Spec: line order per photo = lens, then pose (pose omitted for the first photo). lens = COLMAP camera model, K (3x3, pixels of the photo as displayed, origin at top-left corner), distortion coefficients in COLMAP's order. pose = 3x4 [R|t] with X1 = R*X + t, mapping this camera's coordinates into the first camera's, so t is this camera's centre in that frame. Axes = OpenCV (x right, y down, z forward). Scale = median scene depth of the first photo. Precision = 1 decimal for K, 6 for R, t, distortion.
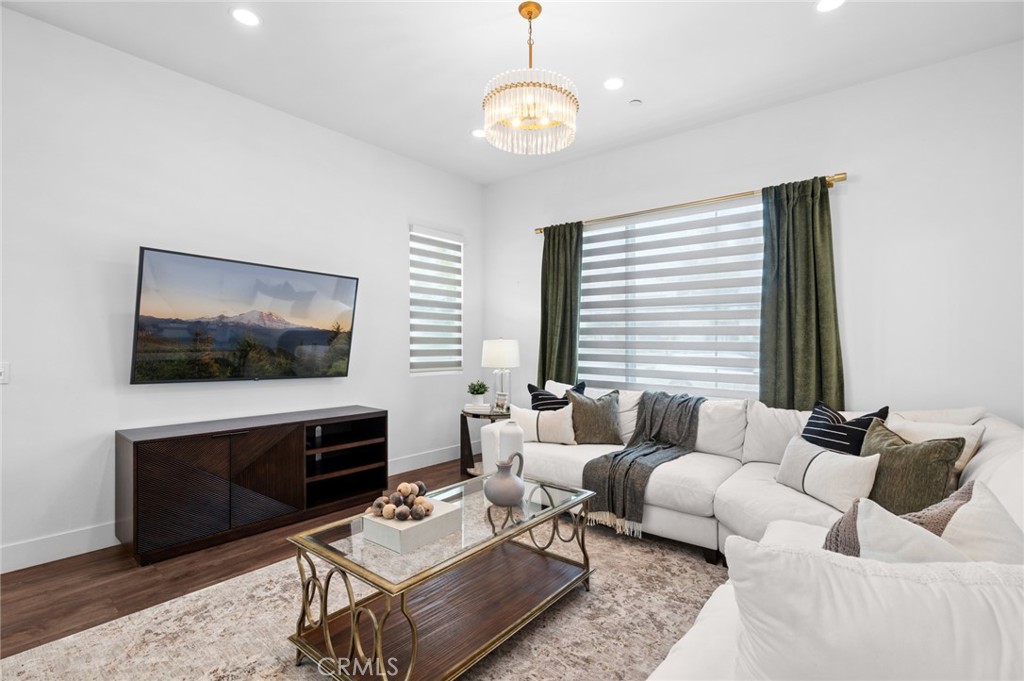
lens RADIAL K [[475.0, 0, 516.4], [0, 475.0, 339.4], [0, 0, 1]] dist [0.000781, 0.000299]
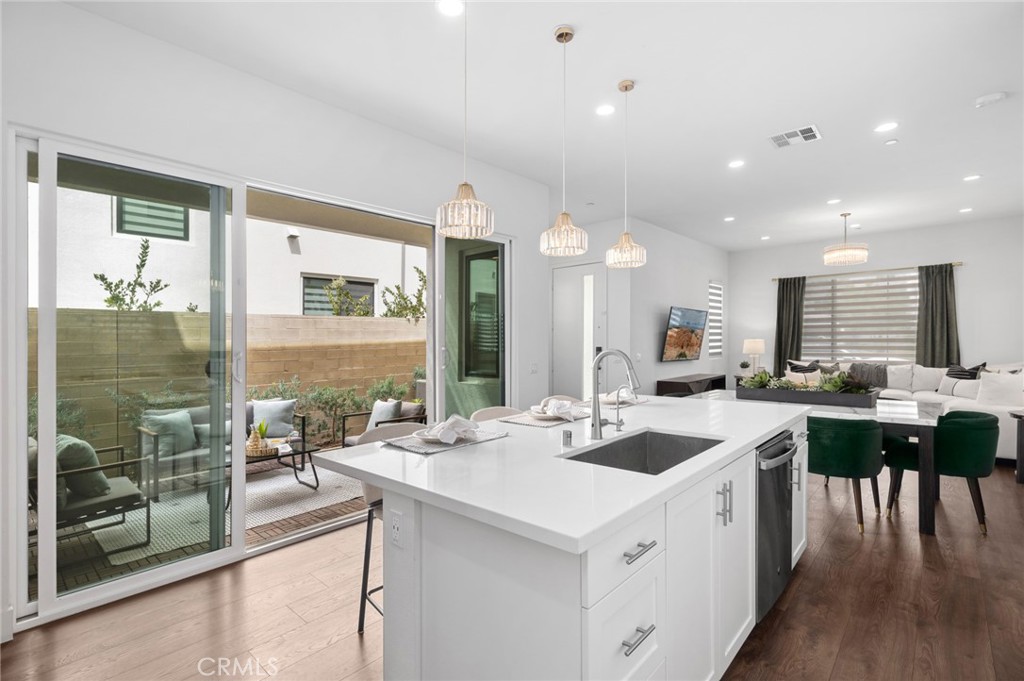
lens RADIAL K [[481.7, 0, 512.2], [0, 481.7, 352.5], [0, 0, 1]] dist [0.002489, 0.000129]
pose [[0.998833, -0.024555, -0.041580, -1.243156], [0.025940, 0.999115, 0.033100, -0.048050], [0.040730, -0.034140, 0.998587, -1.275255]]
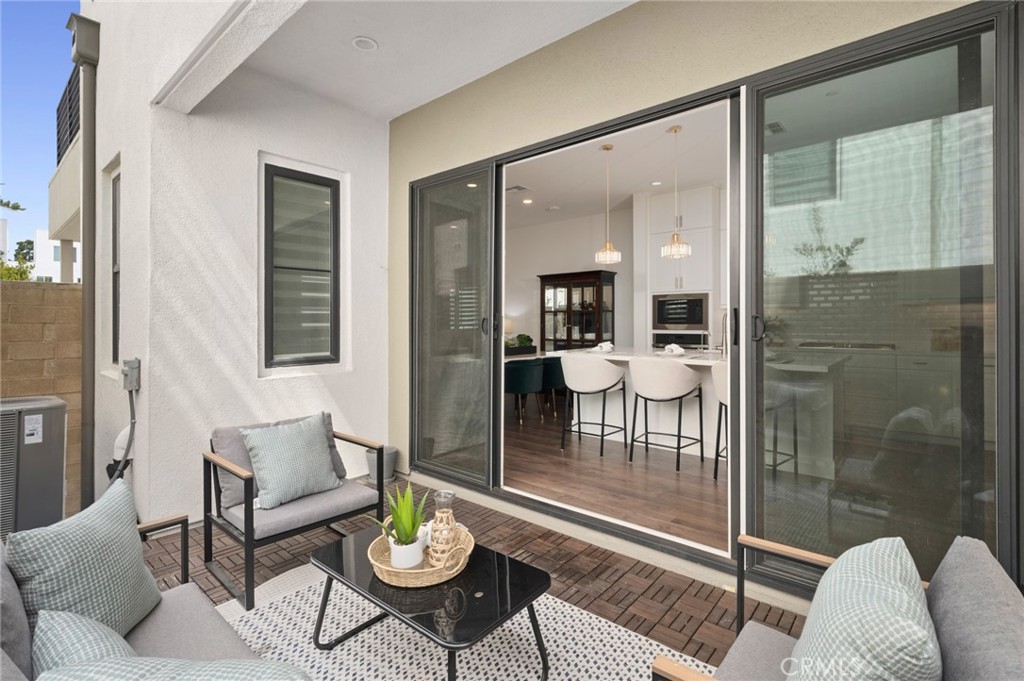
lens RADIAL K [[479.8, 0, 510.4], [0, 479.8, 320.4], [0, 0, 1]] dist [0.000437, 0.000145]
pose [[0.032749, -0.007421, 0.999436, -2.482609], [-0.002156, 0.999970, 0.007496, -0.016049], [-0.999461, -0.002400, 0.032732, -0.098909]]
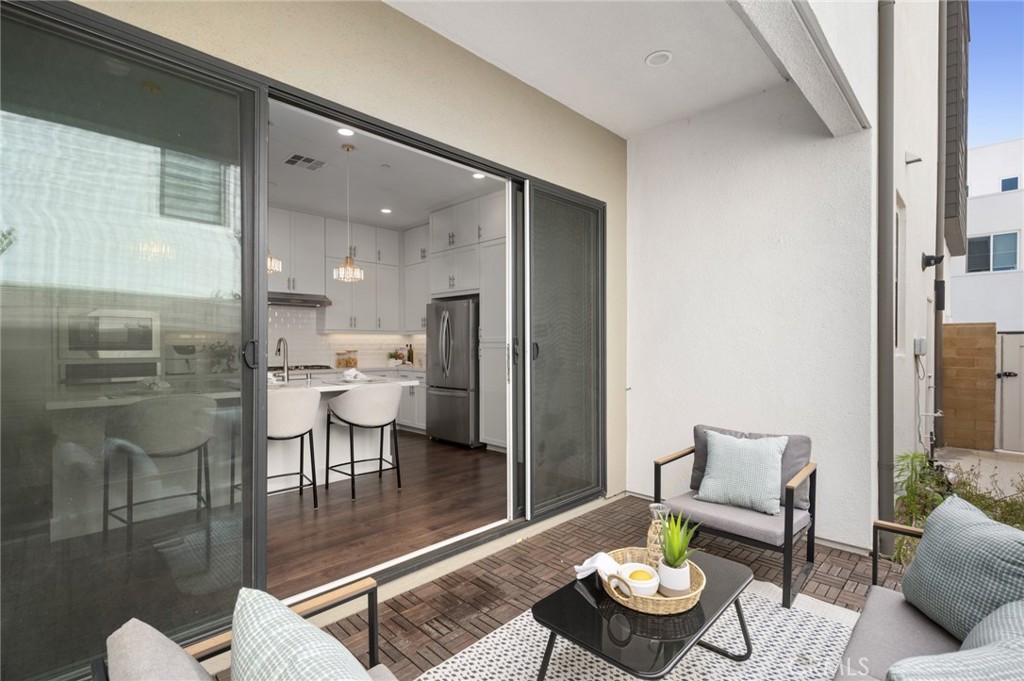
lens RADIAL K [[479.3, 0, 511.2], [0, 479.3, 349.0], [0, 0, 1]] dist [0.019971, 0.000155]
pose [[-0.995153, -0.009961, 0.097829, -1.861979], [-0.009691, 0.999948, 0.003233, -0.008306], [-0.097856, 0.002269, -0.995198, 0.553330]]
